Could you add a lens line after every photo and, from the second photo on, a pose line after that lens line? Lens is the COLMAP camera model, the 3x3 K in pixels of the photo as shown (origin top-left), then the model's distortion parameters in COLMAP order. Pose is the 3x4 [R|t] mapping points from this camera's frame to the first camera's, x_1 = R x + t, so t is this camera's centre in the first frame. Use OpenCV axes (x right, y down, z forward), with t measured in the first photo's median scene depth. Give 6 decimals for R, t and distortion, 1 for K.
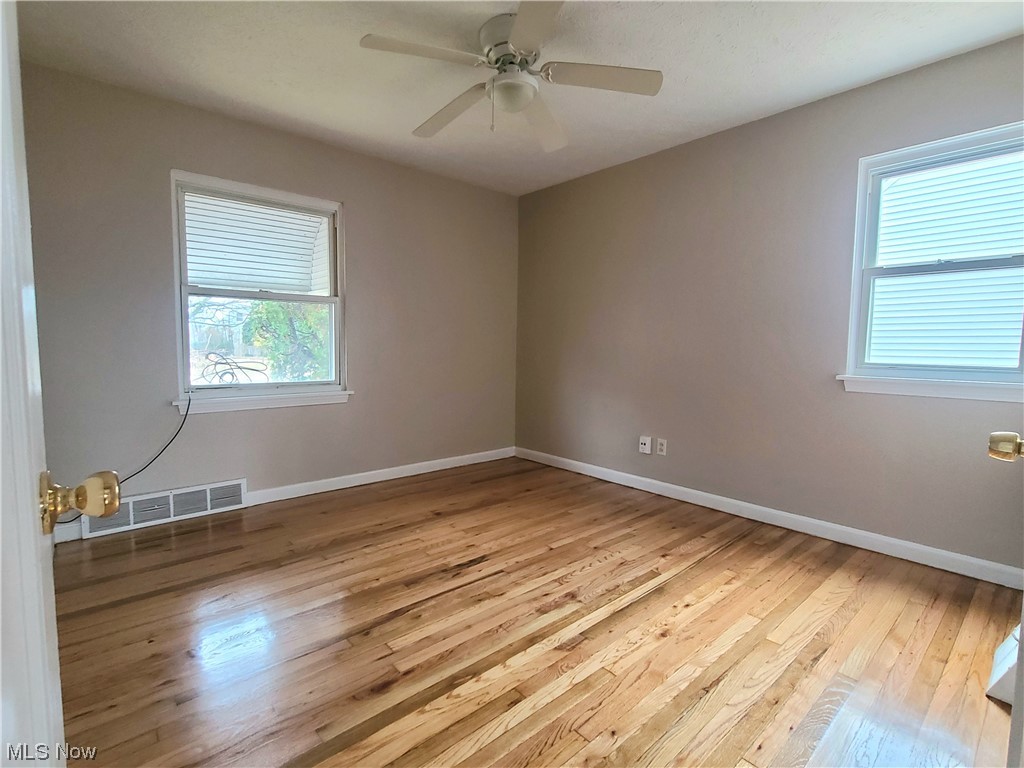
lens RADIAL K [[484.7, 0, 512.0], [0, 484.7, 384.0], [0, 0, 1]] dist [-0.001773, -0.000682]
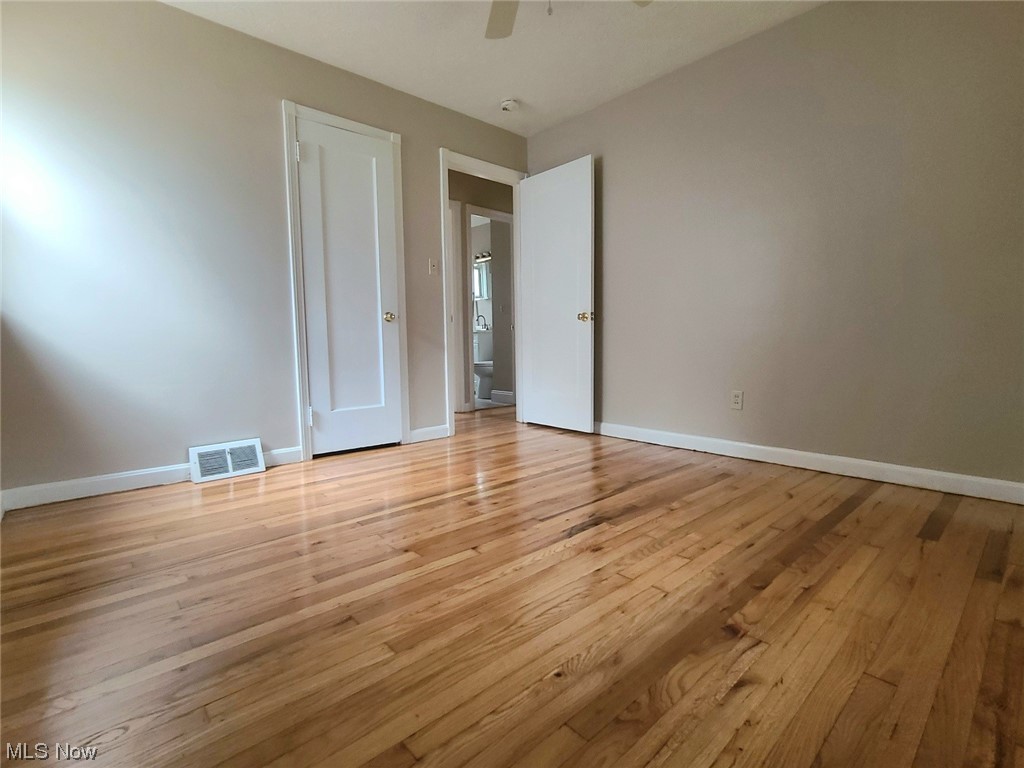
lens RADIAL K [[484.7, 0, 512.0], [0, 484.7, 384.0], [0, 0, 1]] dist [-0.001773, -0.000682]
pose [[-0.999965, 0.002996, -0.007812, 0.035280], [0.001622, 0.985384, 0.170341, 0.004028], [0.008208, 0.170323, -0.985354, 1.694668]]
